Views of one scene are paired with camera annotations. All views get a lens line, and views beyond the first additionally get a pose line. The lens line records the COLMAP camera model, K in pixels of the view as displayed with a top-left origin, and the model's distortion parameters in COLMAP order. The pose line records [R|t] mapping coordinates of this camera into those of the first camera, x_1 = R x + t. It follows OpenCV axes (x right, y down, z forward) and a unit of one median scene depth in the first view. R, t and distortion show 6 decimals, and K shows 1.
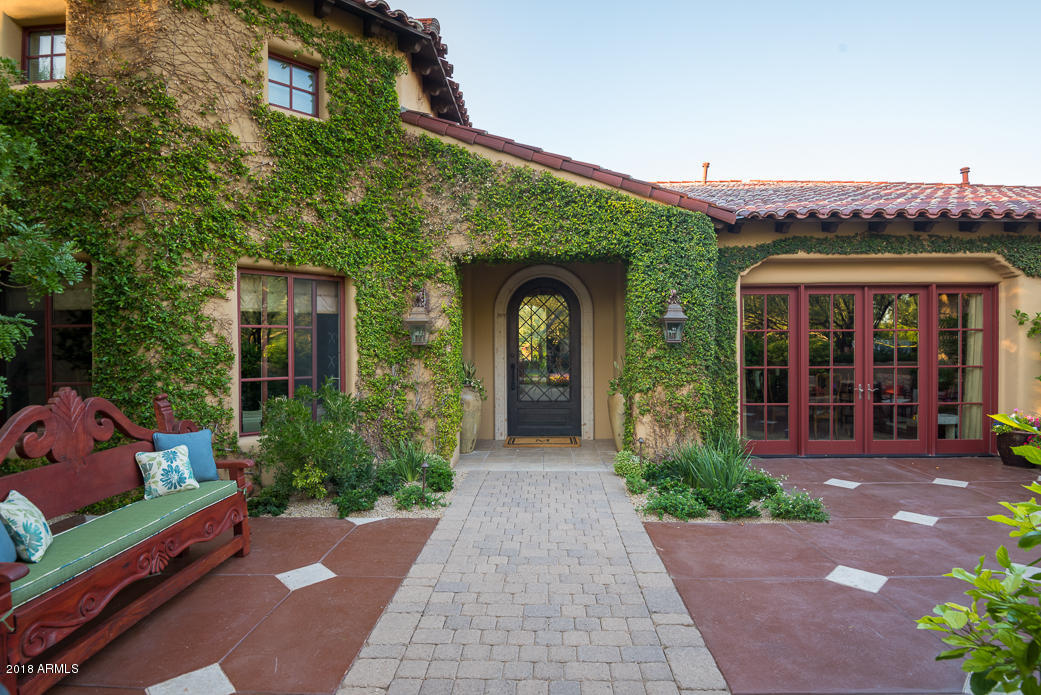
lens RADIAL K [[563.0, 0, 521.9], [0, 563.0, 343.6], [0, 0, 1]] dist [-0.000220, -0.000018]
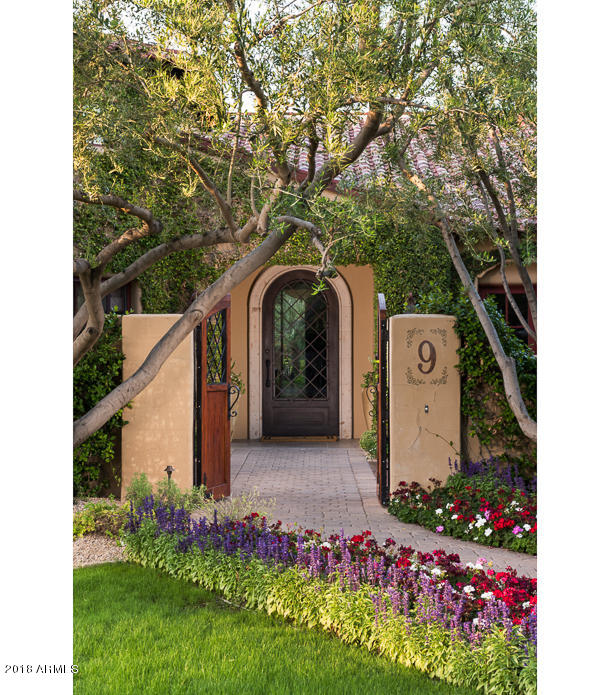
lens RADIAL K [[1595.9, 0, 305.0], [0, 1595.9, 347.1], [0, 0, 1]] dist [-0.001251, 0.000000]
pose [[0.999228, 0.003576, 0.039112, -0.067969], [-0.003591, 0.999994, 0.000309, 0.015213], [-0.039110, -0.000449, 0.999235, -1.949971]]
